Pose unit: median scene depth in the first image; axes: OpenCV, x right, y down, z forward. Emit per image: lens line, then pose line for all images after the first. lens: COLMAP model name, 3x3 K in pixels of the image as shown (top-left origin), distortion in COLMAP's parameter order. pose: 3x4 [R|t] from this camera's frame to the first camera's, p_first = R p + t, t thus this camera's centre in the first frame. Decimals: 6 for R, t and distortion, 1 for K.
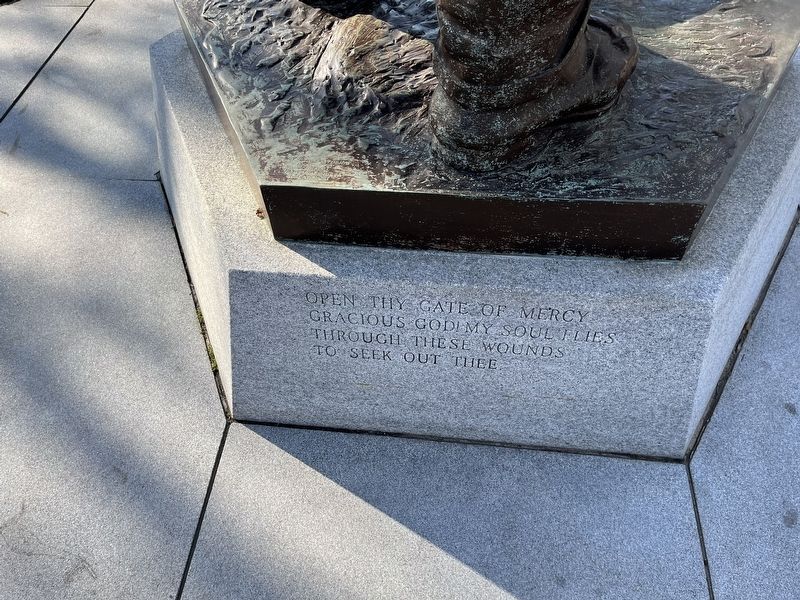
lens RADIAL K [[612.4, 0, 402.8], [0, 612.4, 302.8], [0, 0, 1]] dist [-0.009167, -0.018583]
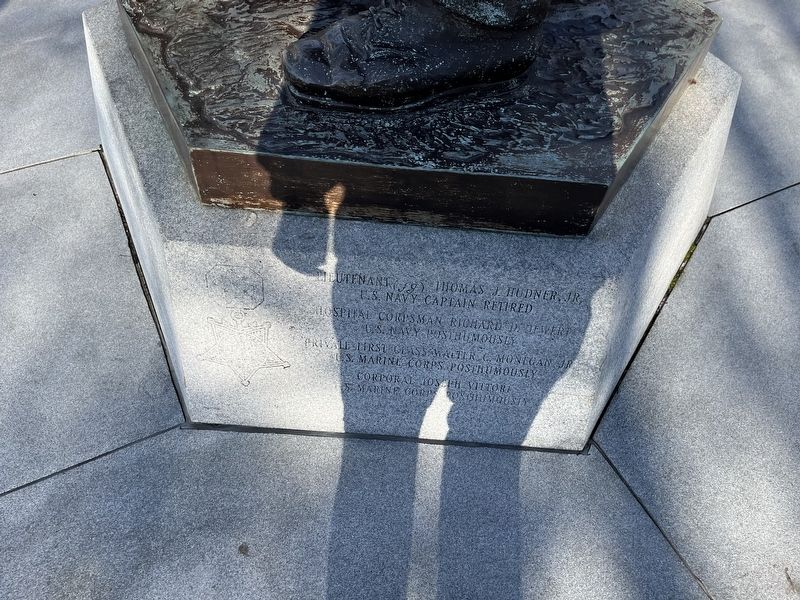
lens RADIAL K [[612.4, 0, 399.6], [0, 612.4, 300.4], [0, 0, 1]] dist [-0.009167, -0.018583]
pose [[-0.525866, -0.687593, 0.500681, -0.740040], [0.652169, 0.051933, 0.756293, -1.271325], [-0.546023, 0.724237, 0.421117, 0.979872]]
